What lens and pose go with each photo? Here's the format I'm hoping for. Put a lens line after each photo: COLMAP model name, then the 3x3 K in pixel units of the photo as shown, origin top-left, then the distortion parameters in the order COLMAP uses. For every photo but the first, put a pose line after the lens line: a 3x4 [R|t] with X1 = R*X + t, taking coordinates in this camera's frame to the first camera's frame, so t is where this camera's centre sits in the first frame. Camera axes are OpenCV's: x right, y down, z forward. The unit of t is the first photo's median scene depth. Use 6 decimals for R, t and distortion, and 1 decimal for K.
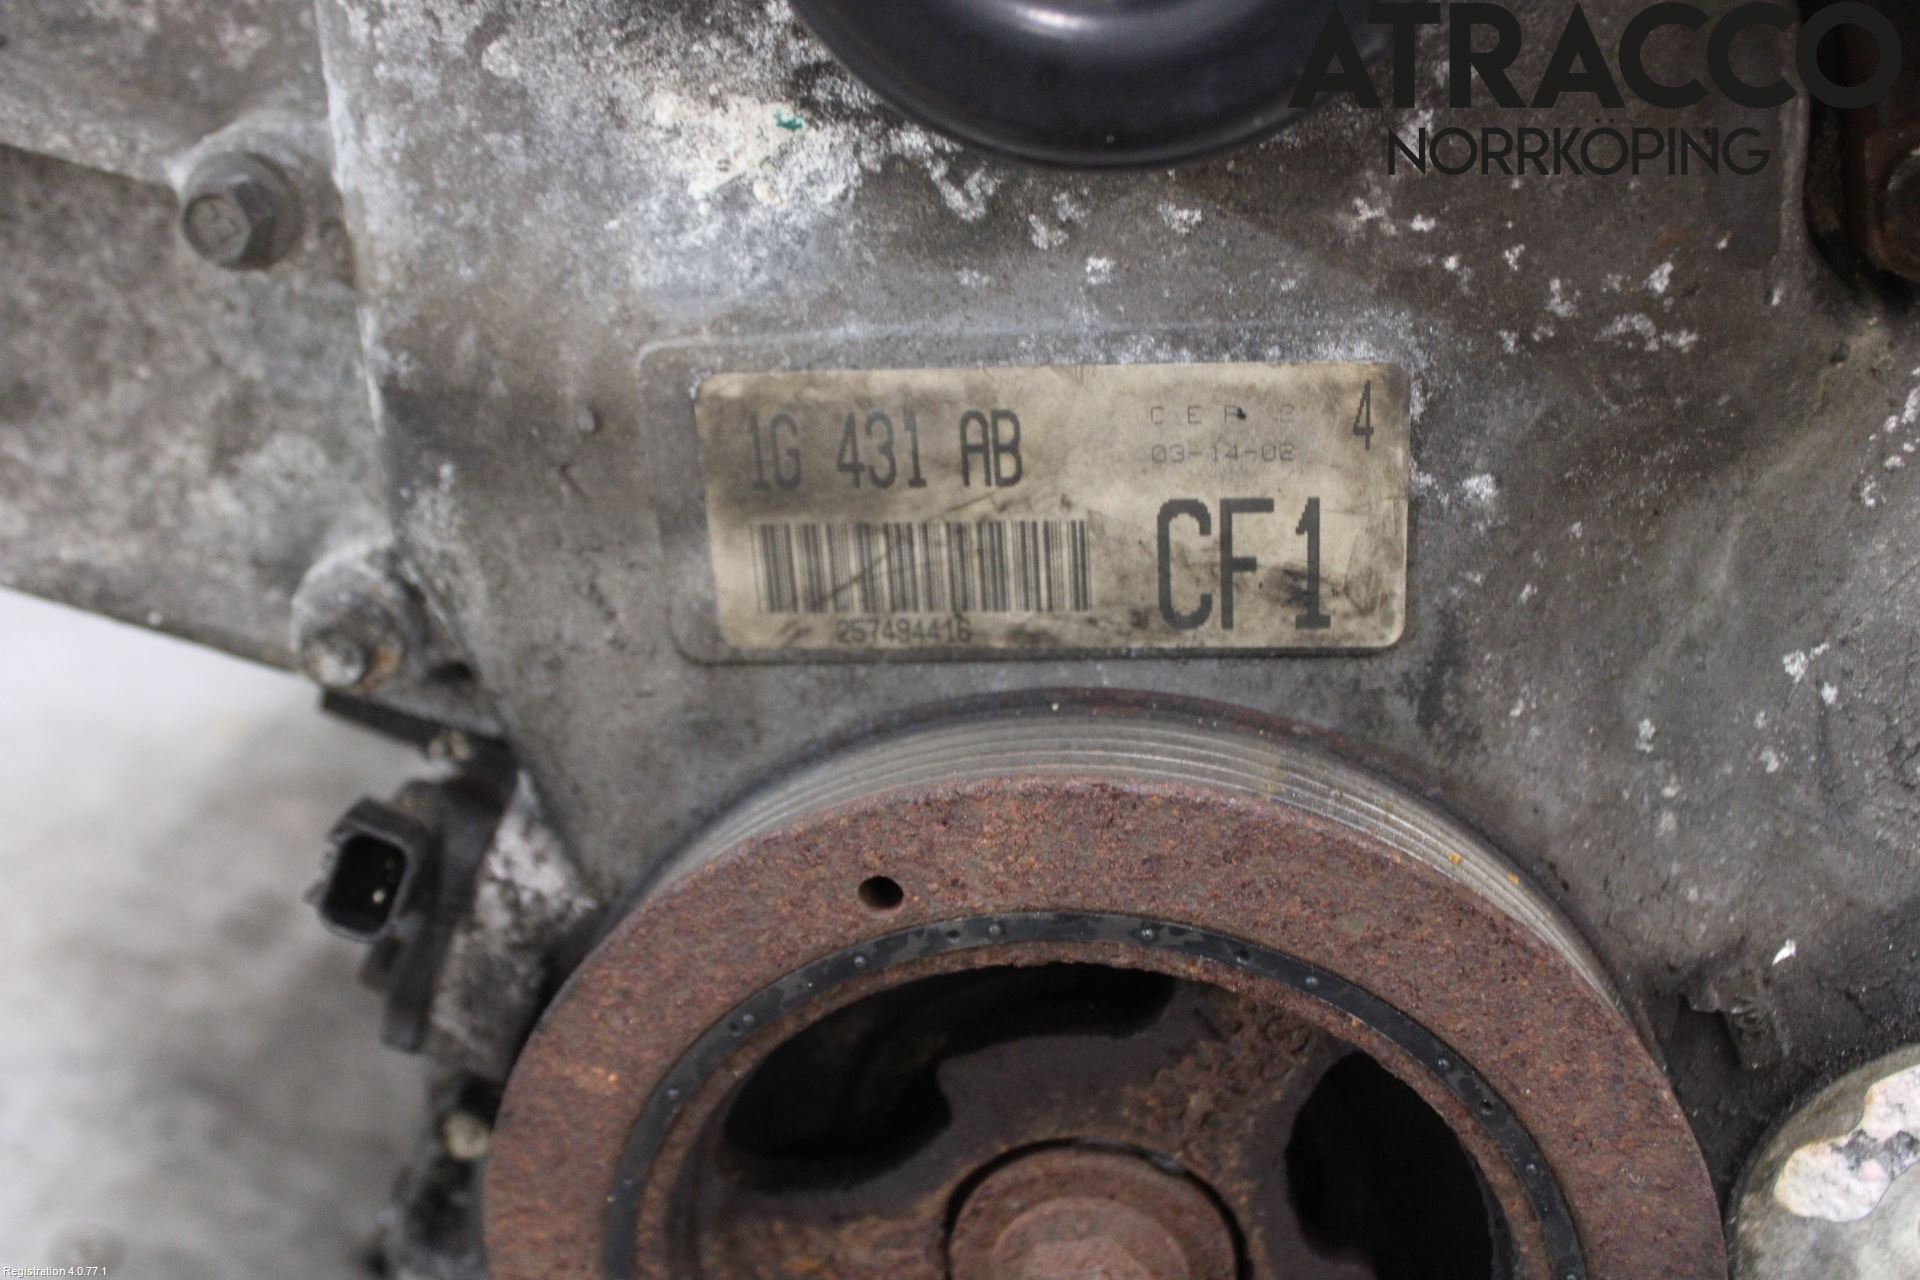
lens RADIAL K [[1819.7, 0, 961.4], [0, 1819.7, 585.5], [0, 0, 1]] dist [-0.081038, -0.003358]
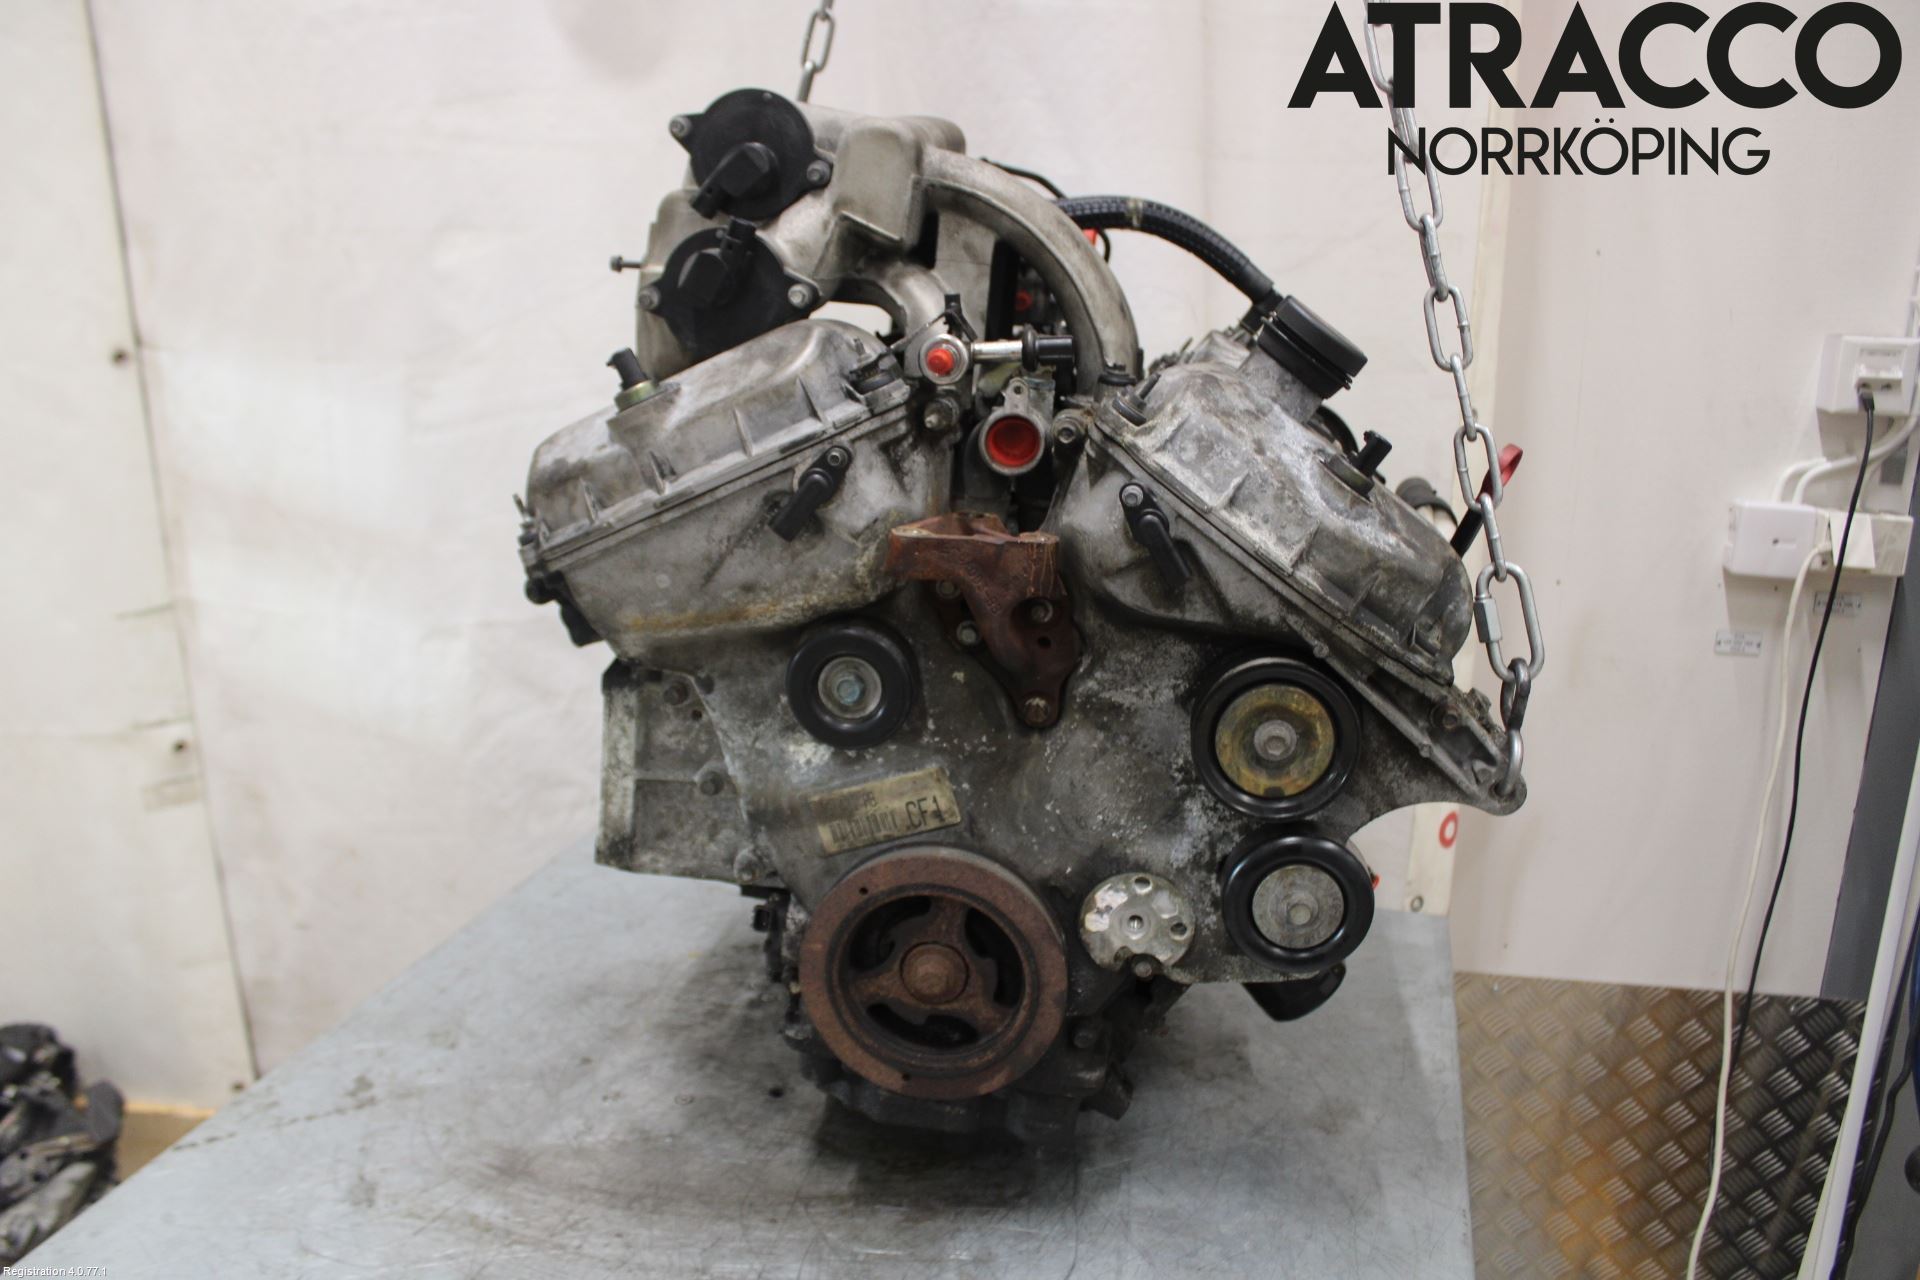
lens RADIAL K [[1739.1, 0, 960.0], [0, 1739.1, 640.0], [0, 0, 1]] dist [-0.156706, 0.213751]
pose [[0.969620, -0.224526, -0.097078, 0.777009], [0.205476, 0.962927, -0.174791, 0.366116], [0.132725, 0.149534, 0.979808, -3.498372]]
